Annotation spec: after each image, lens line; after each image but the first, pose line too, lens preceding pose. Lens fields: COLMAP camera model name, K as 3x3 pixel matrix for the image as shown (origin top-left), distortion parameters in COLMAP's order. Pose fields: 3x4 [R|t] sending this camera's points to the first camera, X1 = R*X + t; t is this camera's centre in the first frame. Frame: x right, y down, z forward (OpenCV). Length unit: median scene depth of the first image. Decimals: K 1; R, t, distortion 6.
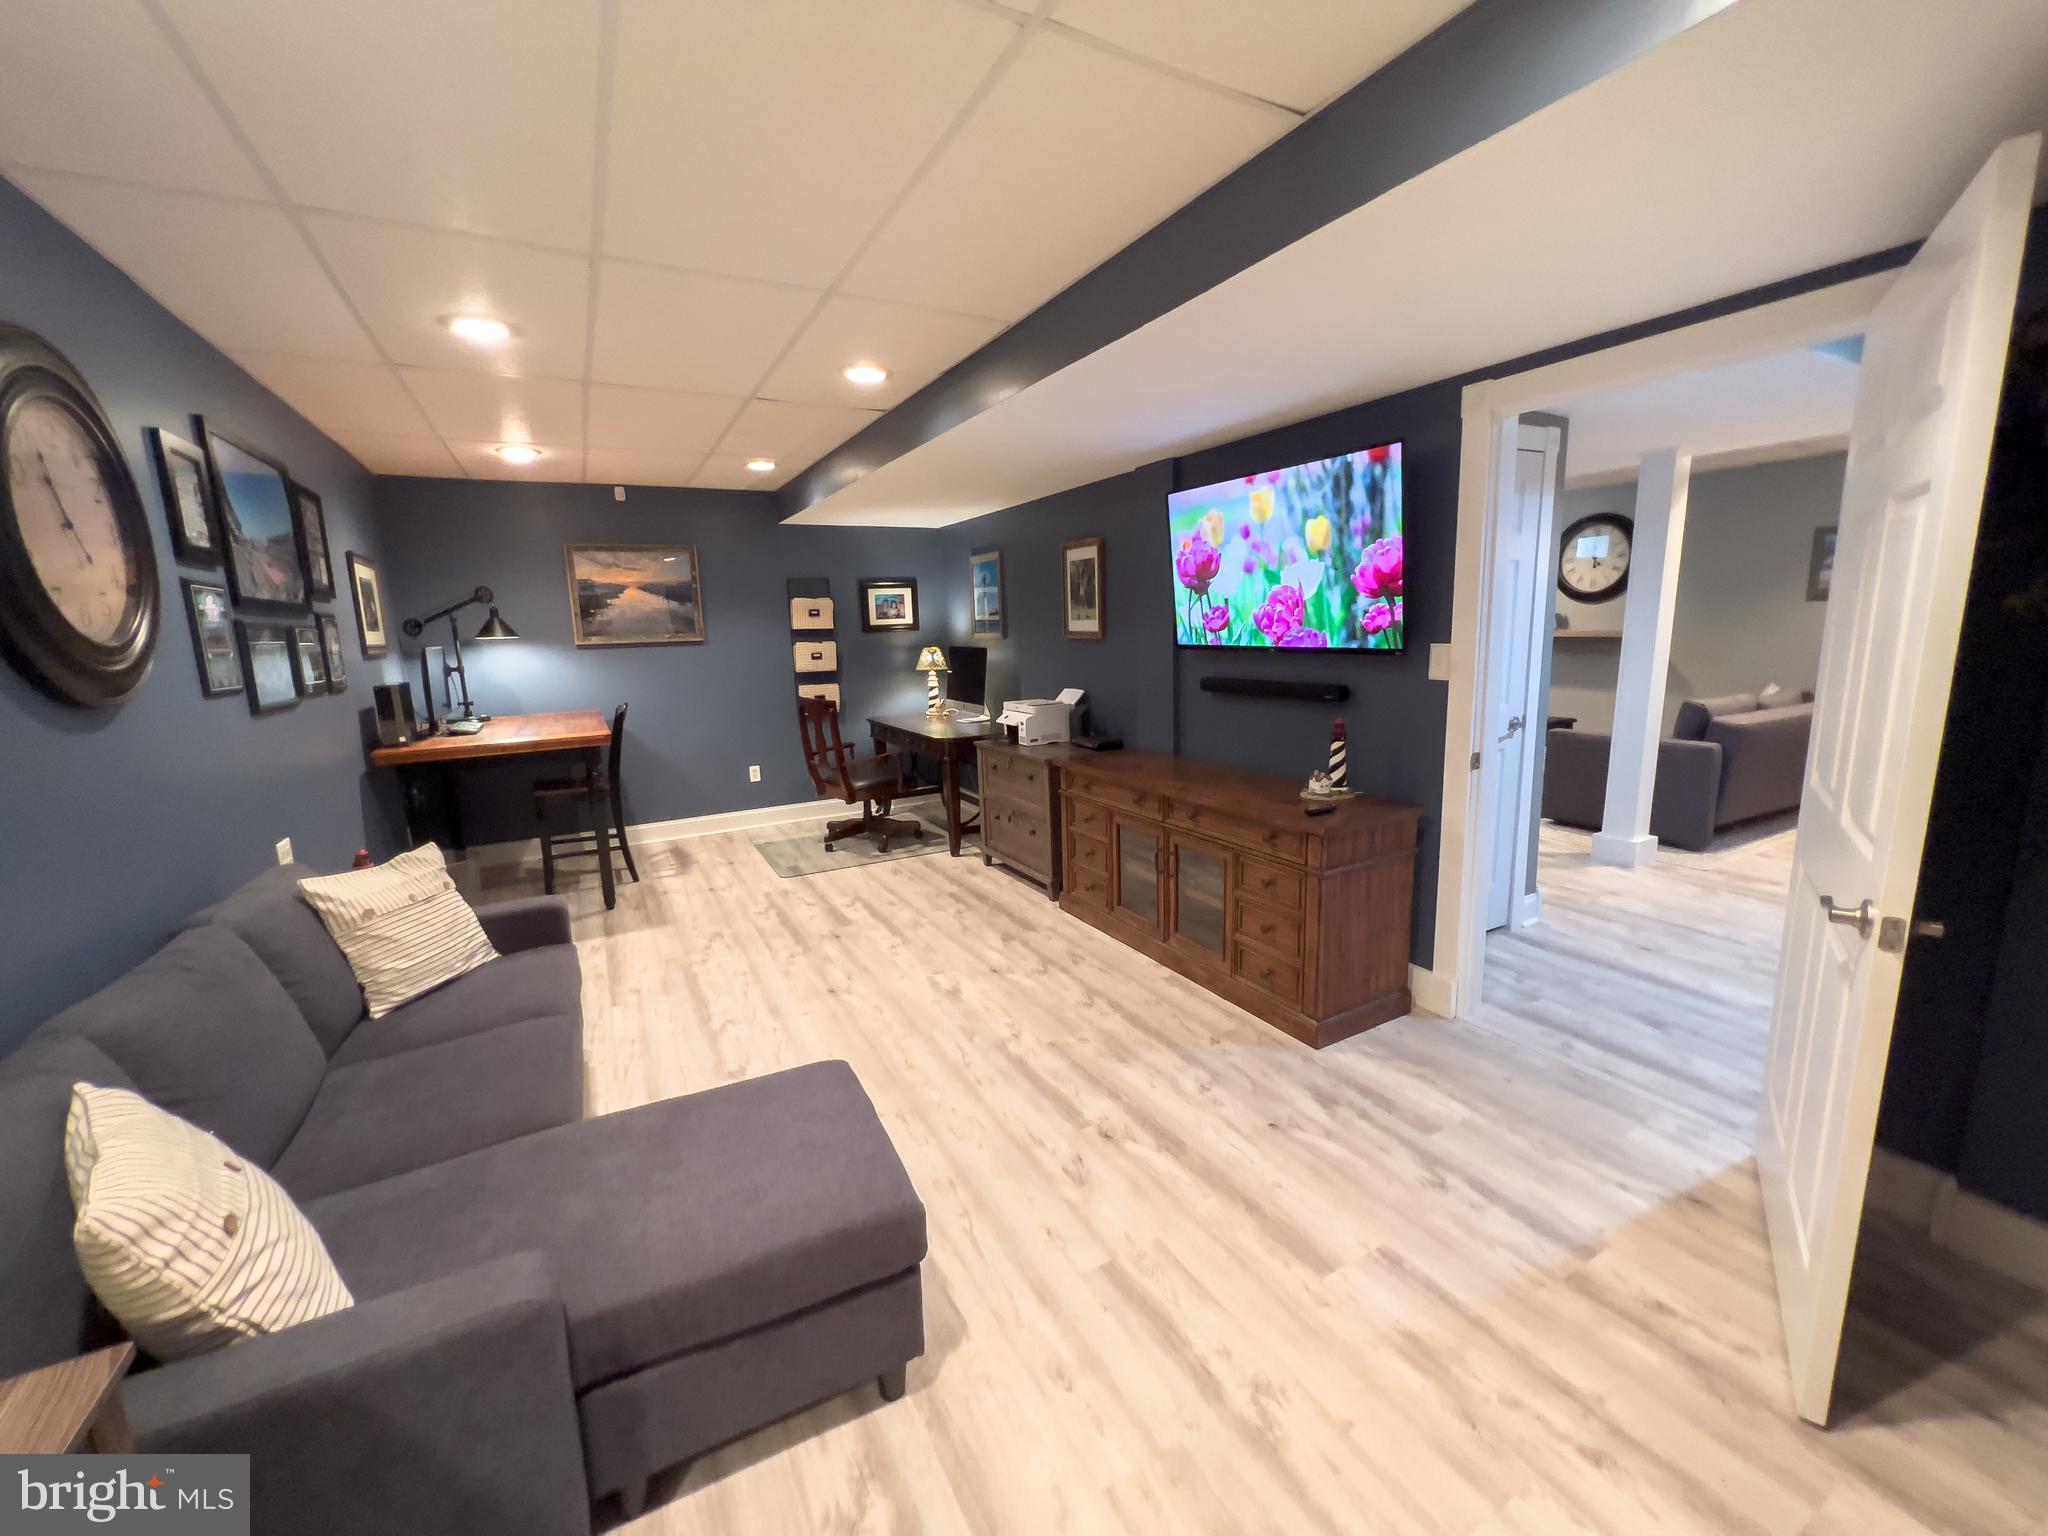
lens RADIAL K [[824.6, 0, 1015.0], [0, 824.6, 768.4], [0, 0, 1]] dist [-0.001980, -0.000105]
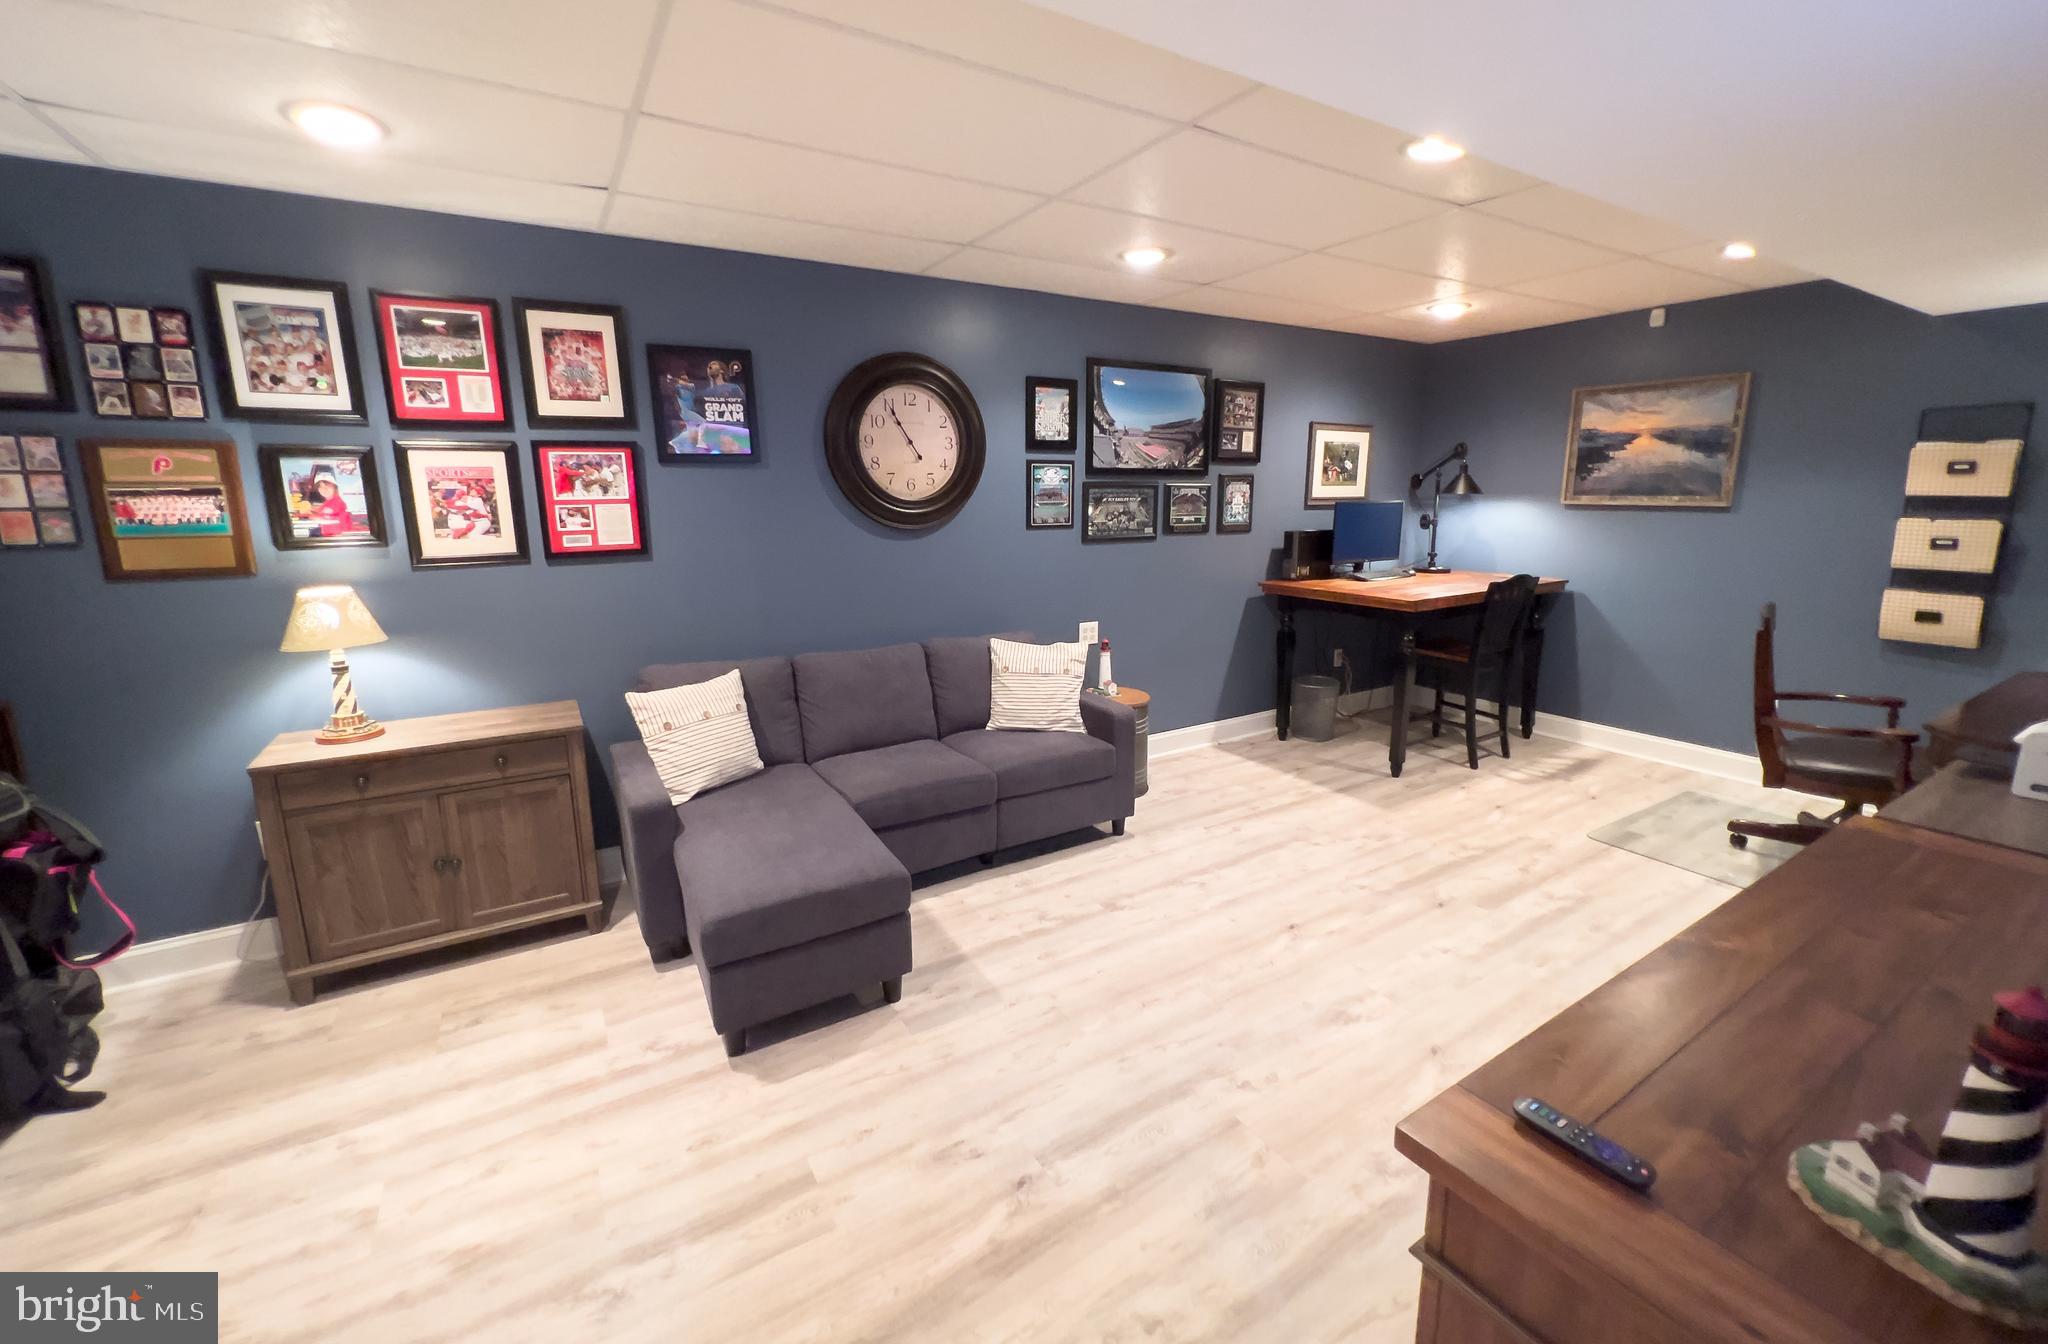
lens RADIAL K [[807.5, 0, 1011.4], [0, 807.5, 640.0], [0, 0, 1]] dist [0.000721, 0.000024]
pose [[0.052345, 0.213735, -0.975488, 0.391410], [-0.167961, 0.964796, 0.202379, -0.104691], [0.984403, 0.153250, 0.086402, 0.446736]]
